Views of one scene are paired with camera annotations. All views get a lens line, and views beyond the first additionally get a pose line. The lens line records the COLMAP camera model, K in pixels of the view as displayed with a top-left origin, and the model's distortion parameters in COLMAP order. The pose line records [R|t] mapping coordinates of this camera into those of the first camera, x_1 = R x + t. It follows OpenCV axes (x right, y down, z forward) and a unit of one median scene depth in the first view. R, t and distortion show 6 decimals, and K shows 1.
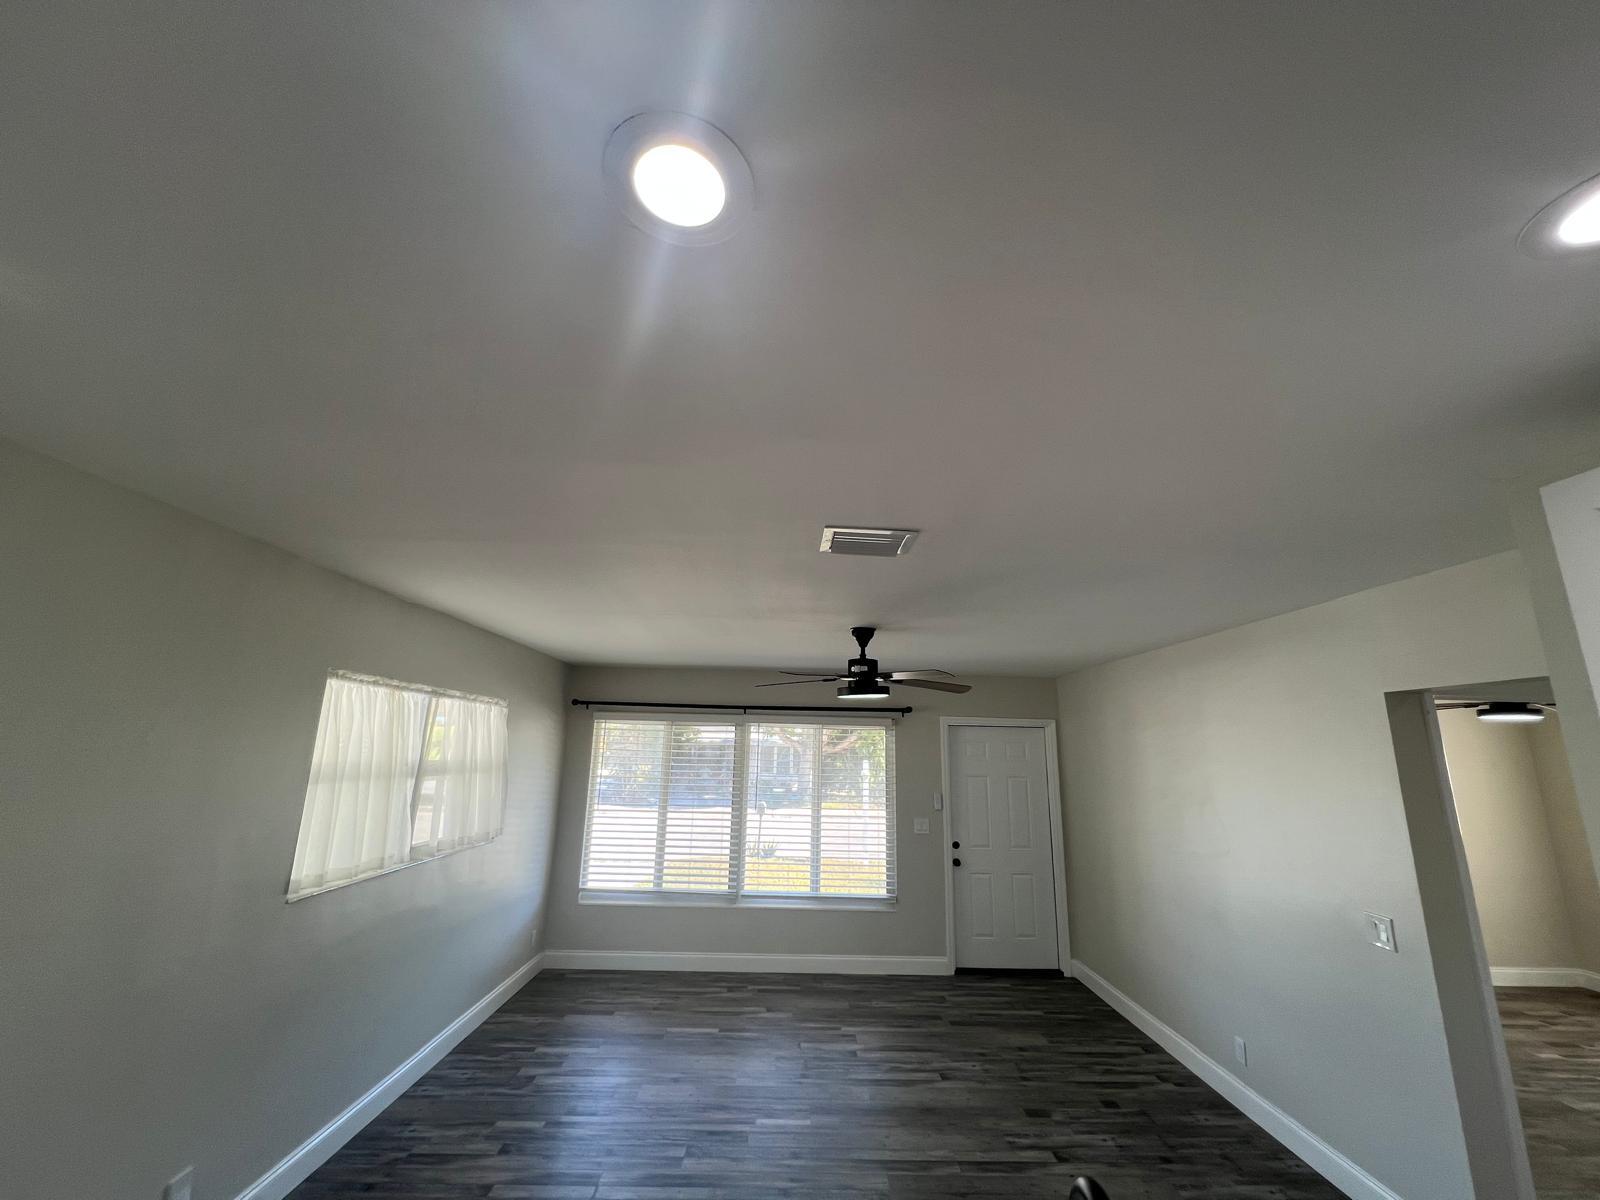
lens RADIAL K [[648.3, 0, 803.2], [0, 648.3, 607.6], [0, 0, 1]] dist [-0.000183, 0.000118]
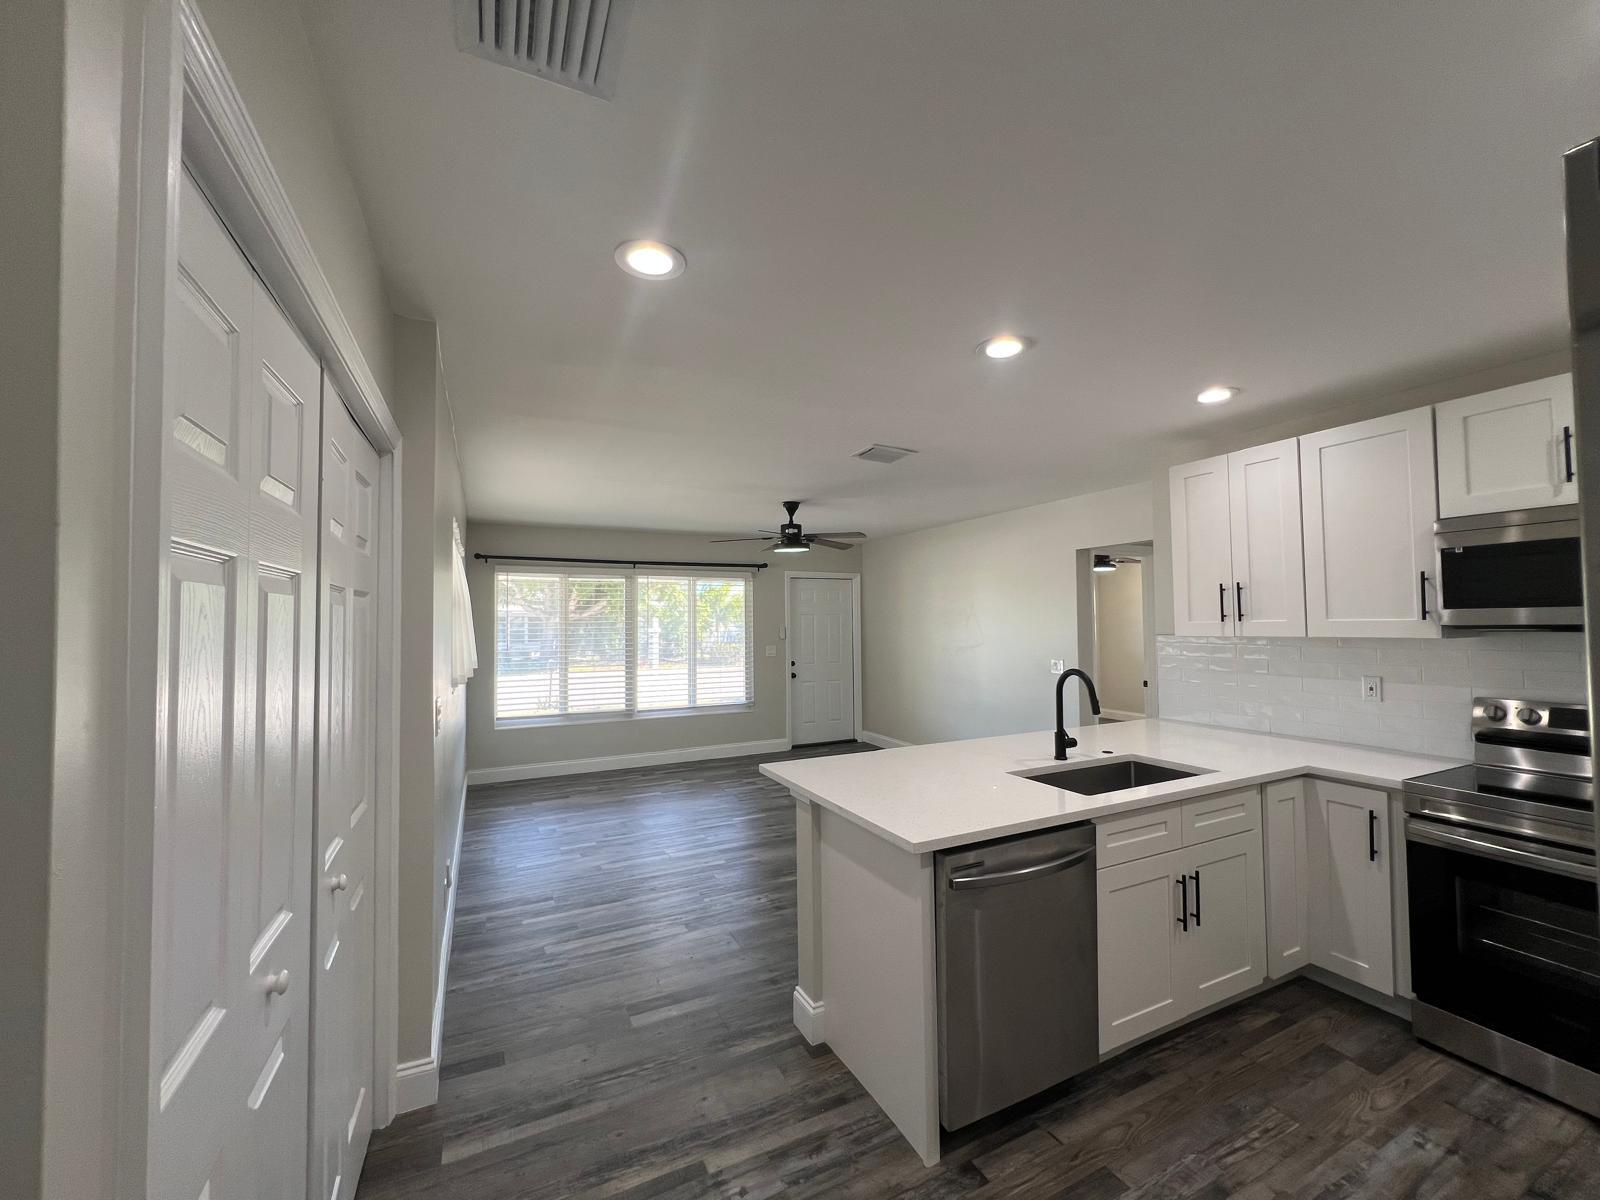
lens RADIAL K [[641.5, 0, 801.5], [0, 641.5, 601.0], [0, 0, 1]] dist [-0.002763, 0.000278]
pose [[0.906402, -0.015331, 0.422137, -0.423444], [-0.063494, 0.983042, 0.172036, 0.001593], [-0.417616, -0.182737, 0.890058, -0.256717]]
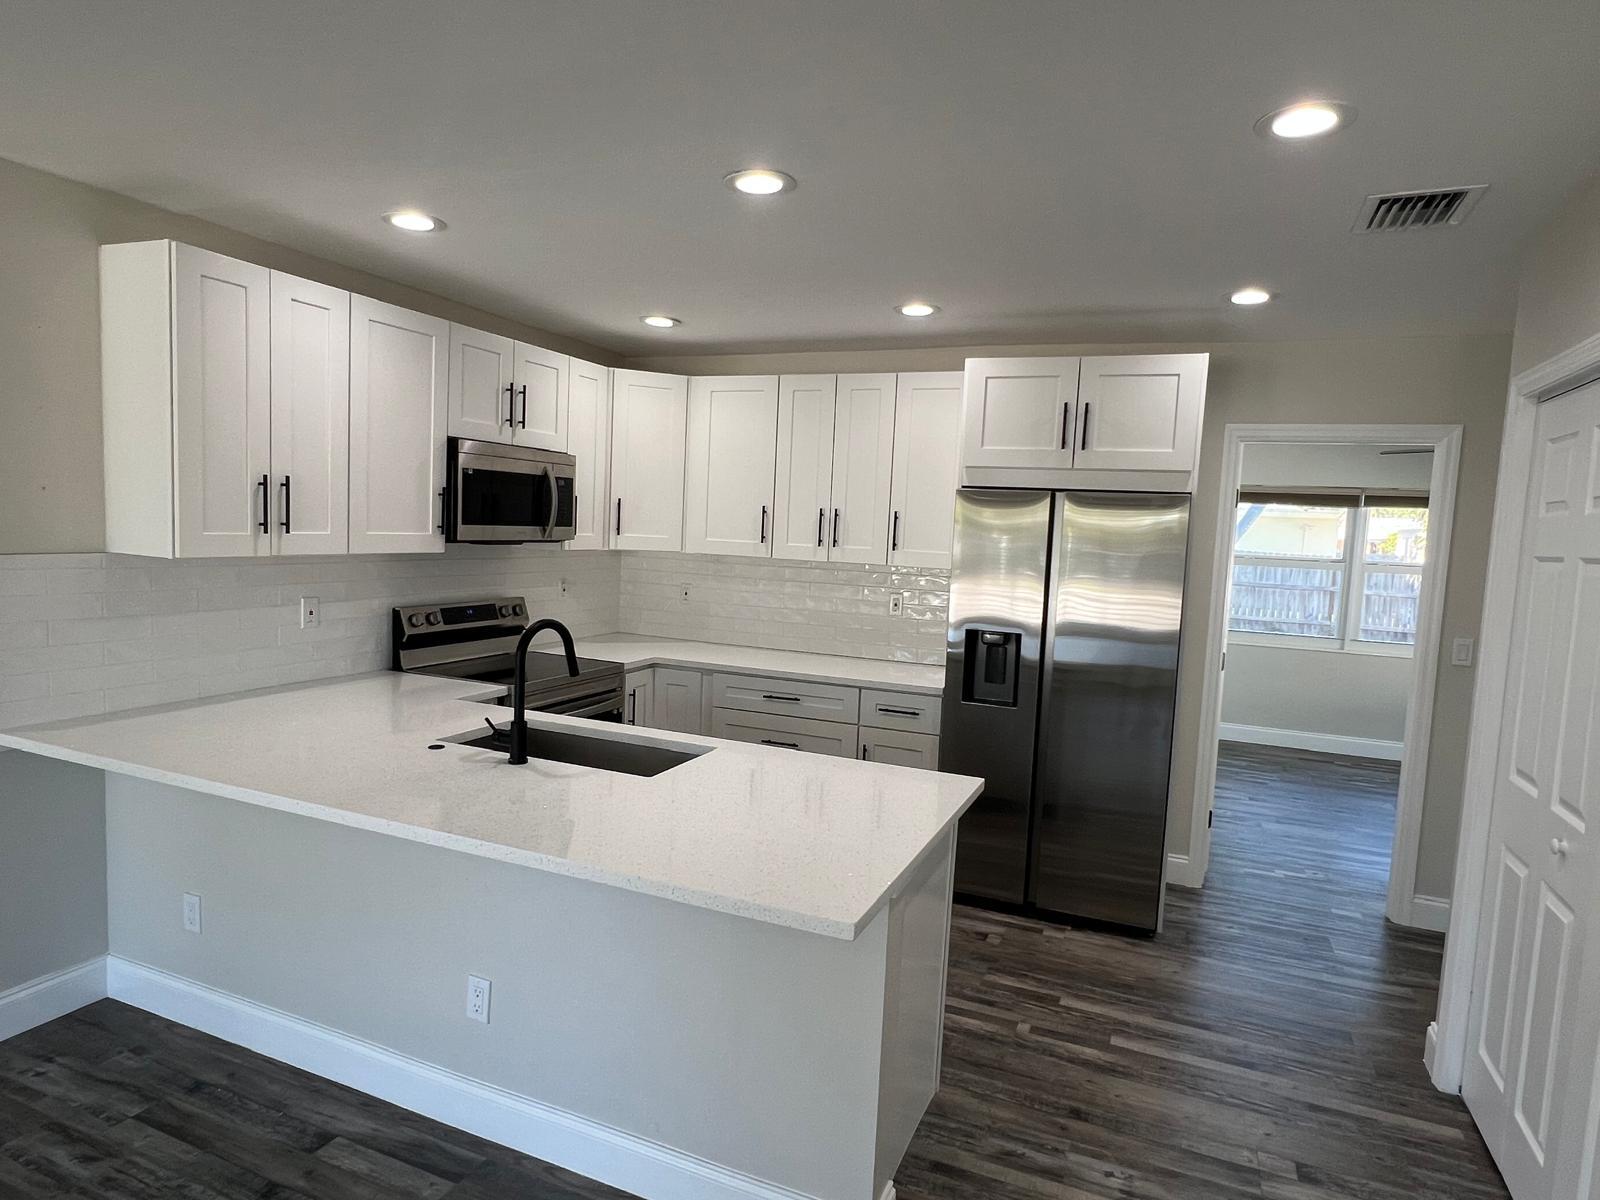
lens RADIAL K [[934.4, 0, 802.4], [0, 934.4, 608.0], [0, 0, 1]] dist [-0.001185, -0.001162]
pose [[-0.912047, -0.097750, 0.398266, -0.316327], [-0.150141, 0.983339, -0.102480, 0.186852], [-0.381613, -0.153262, -0.911527, 0.667038]]
